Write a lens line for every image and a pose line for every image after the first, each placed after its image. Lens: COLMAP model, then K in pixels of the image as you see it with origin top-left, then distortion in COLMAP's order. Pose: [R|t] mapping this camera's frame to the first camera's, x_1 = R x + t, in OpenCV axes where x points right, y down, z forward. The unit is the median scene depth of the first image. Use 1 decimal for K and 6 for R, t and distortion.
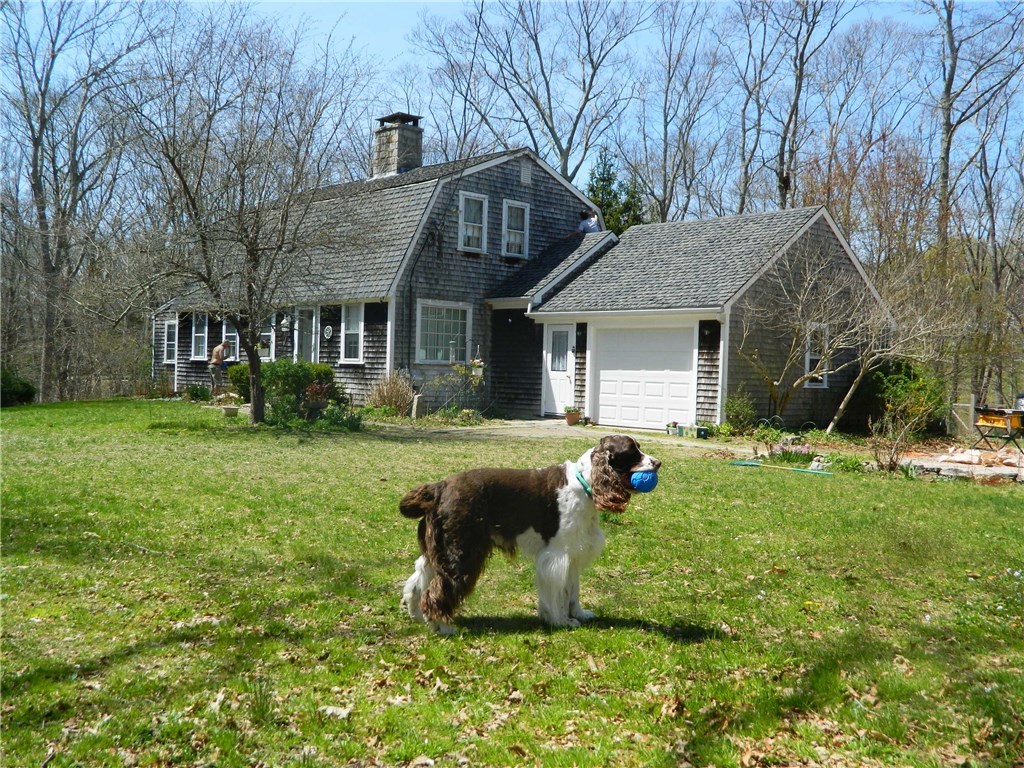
lens RADIAL K [[1030.8, 0, 513.2], [0, 1030.8, 385.3], [0, 0, 1]] dist [0.003575, 0.000000]
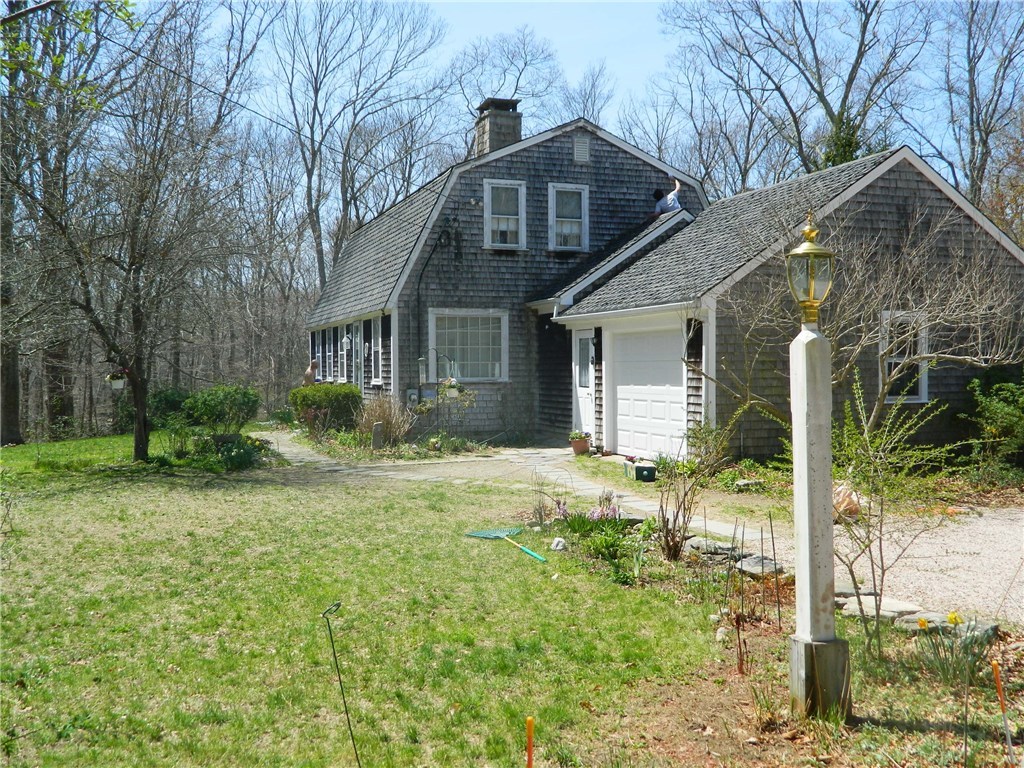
lens RADIAL K [[1030.8, 0, 510.9], [0, 1030.8, 381.6], [0, 0, 1]] dist [0.003575, 0.000000]
pose [[0.915794, -0.028867, -0.400609, 0.305762], [0.027410, 0.999580, -0.009369, -0.011731], [0.400711, -0.002401, 0.916201, 0.221993]]
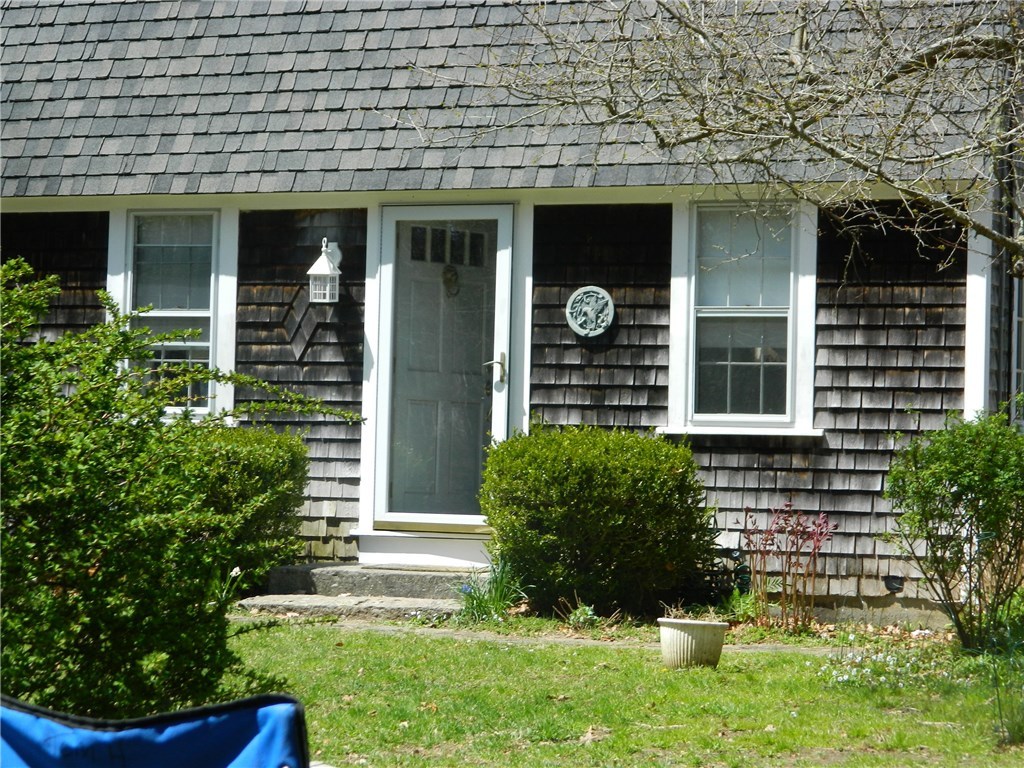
lens RADIAL K [[3070.1, 0, 512.0], [0, 3070.1, 383.9], [0, 0, 1]] dist [-0.062167, 0.000000]
pose [[0.925486, 0.002752, 0.378772, -0.495256], [0.007255, 0.999661, -0.024992, -0.014554], [-0.378713, 0.025877, 0.925152, 0.306310]]
